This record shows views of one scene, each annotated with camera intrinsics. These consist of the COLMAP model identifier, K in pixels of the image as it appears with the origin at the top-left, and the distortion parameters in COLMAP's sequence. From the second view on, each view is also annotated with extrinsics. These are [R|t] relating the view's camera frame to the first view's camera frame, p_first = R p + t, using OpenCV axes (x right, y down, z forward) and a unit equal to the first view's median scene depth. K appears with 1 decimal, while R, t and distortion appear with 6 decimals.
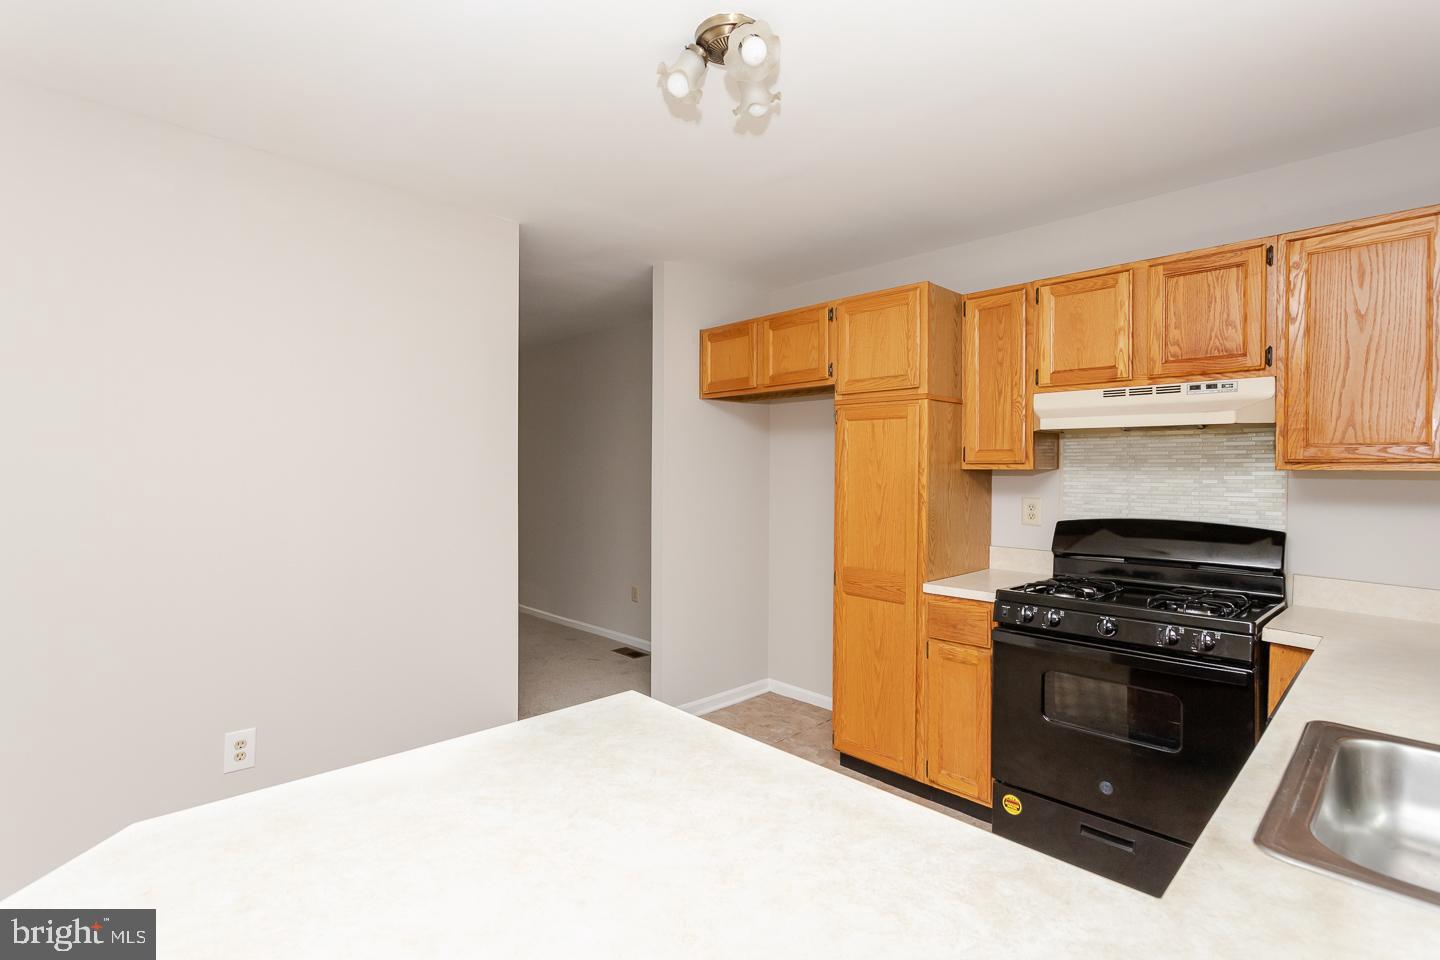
lens RADIAL K [[680.0, 0, 709.6], [0, 680.0, 472.4], [0, 0, 1]] dist [-0.004398, 0.000562]
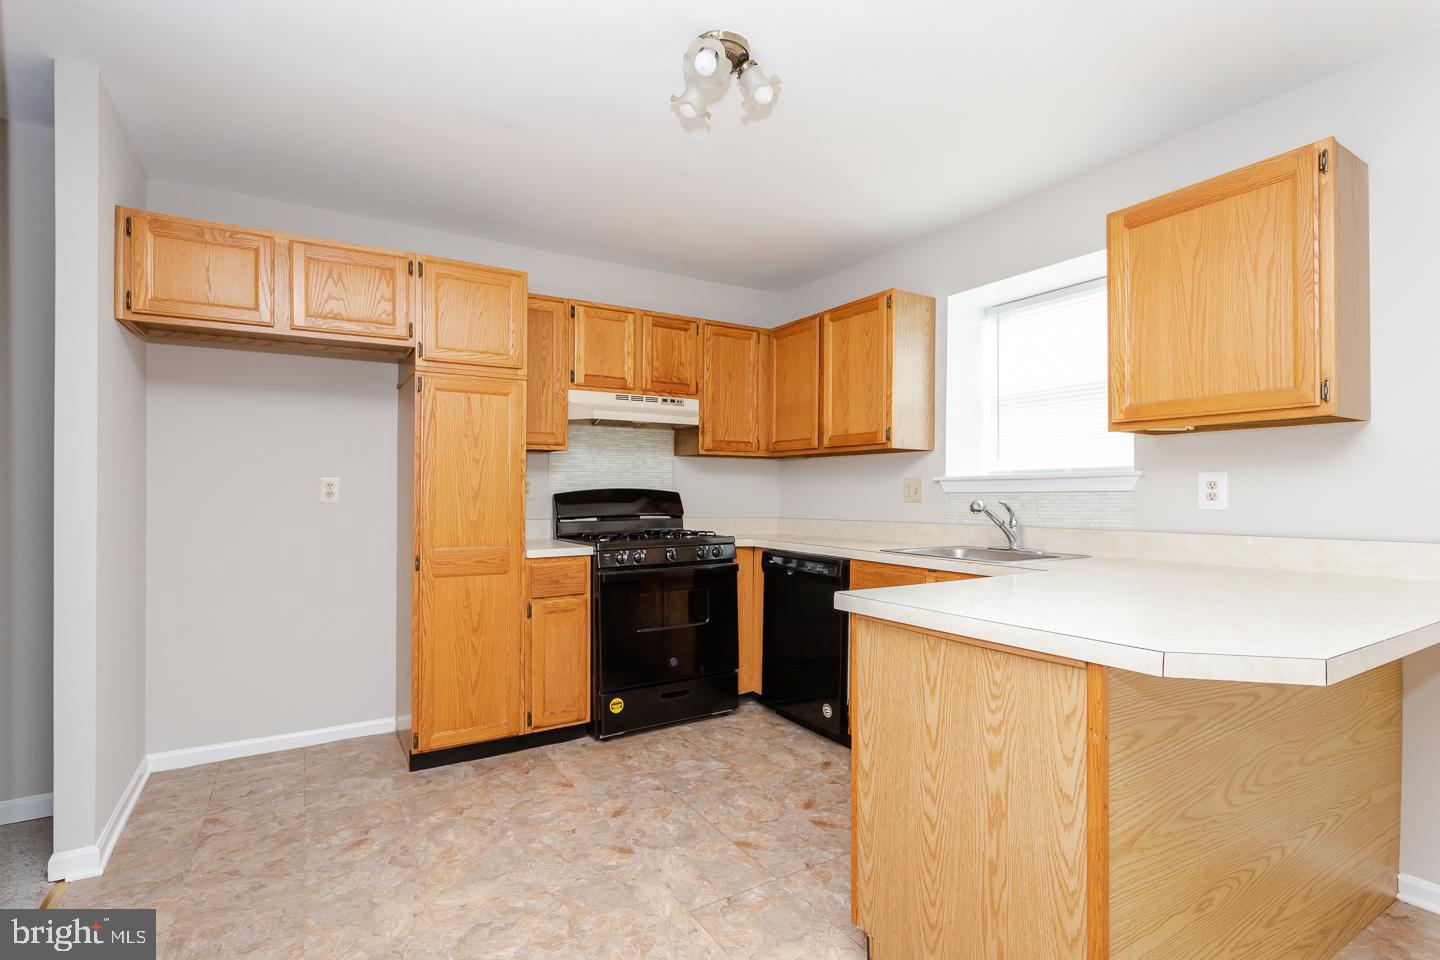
lens RADIAL K [[680.0, 0, 707.4], [0, 680.0, 487.8], [0, 0, 1]] dist [-0.004398, 0.000562]
pose [[0.209464, -0.007117, 0.977791, -0.718233], [0.000735, 0.999974, 0.007121, 0.058559], [-0.977816, -0.000773, 0.209464, 0.511945]]
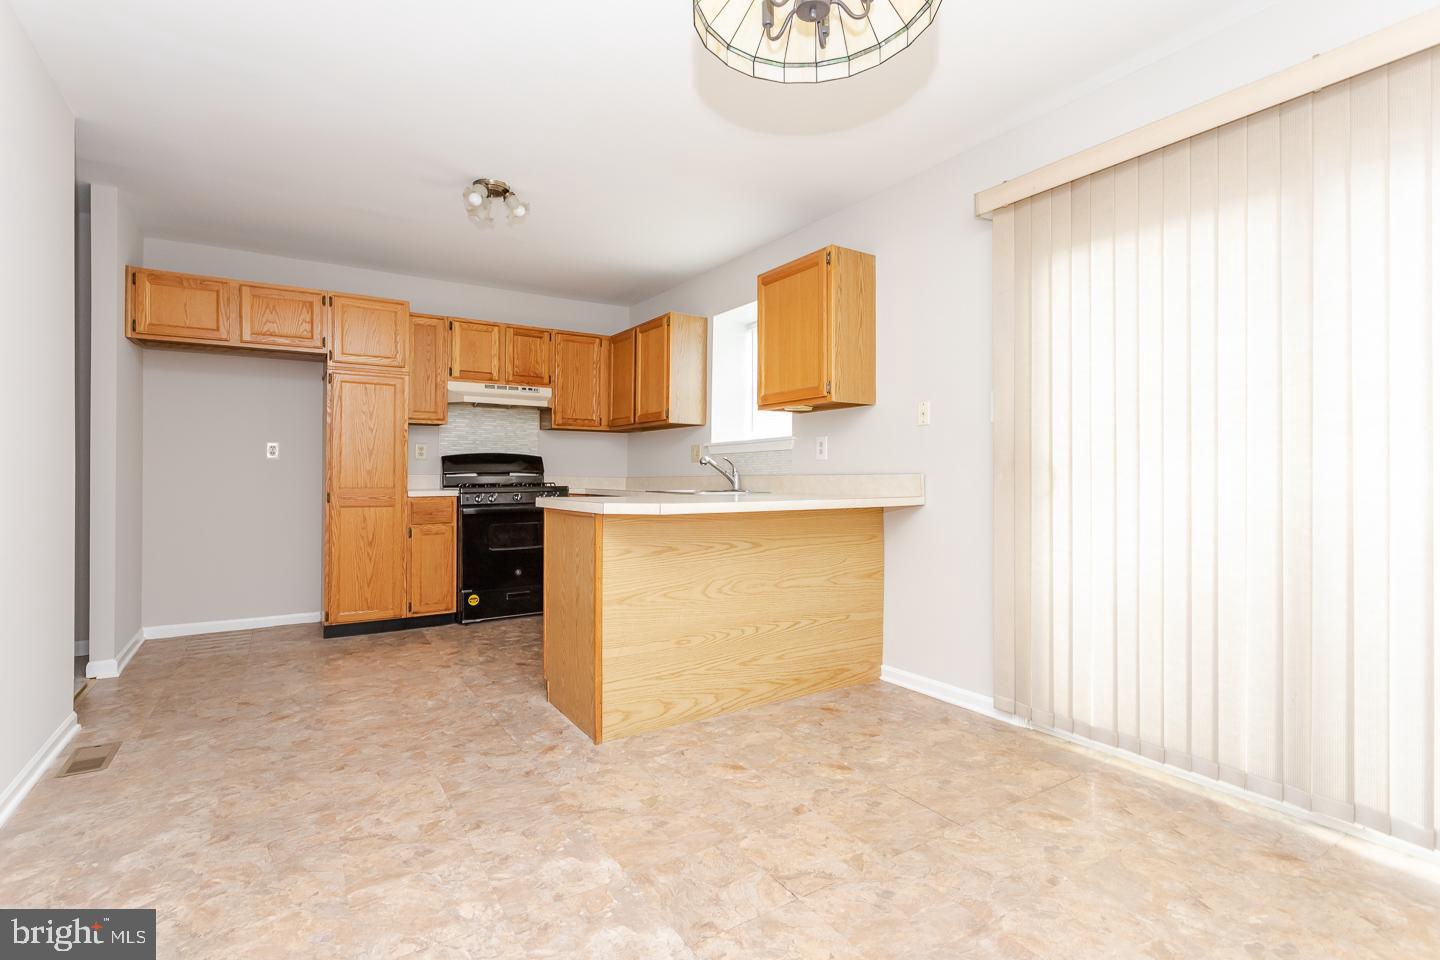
lens RADIAL K [[680.0, 0, 718.4], [0, 680.0, 470.5], [0, 0, 1]] dist [-0.004398, 0.000562]
pose [[0.180176, -0.006225, 0.983615, -1.170959], [-0.001110, 0.999978, 0.006531, 0.108361], [-0.983634, -0.002268, 0.180165, -0.003065]]
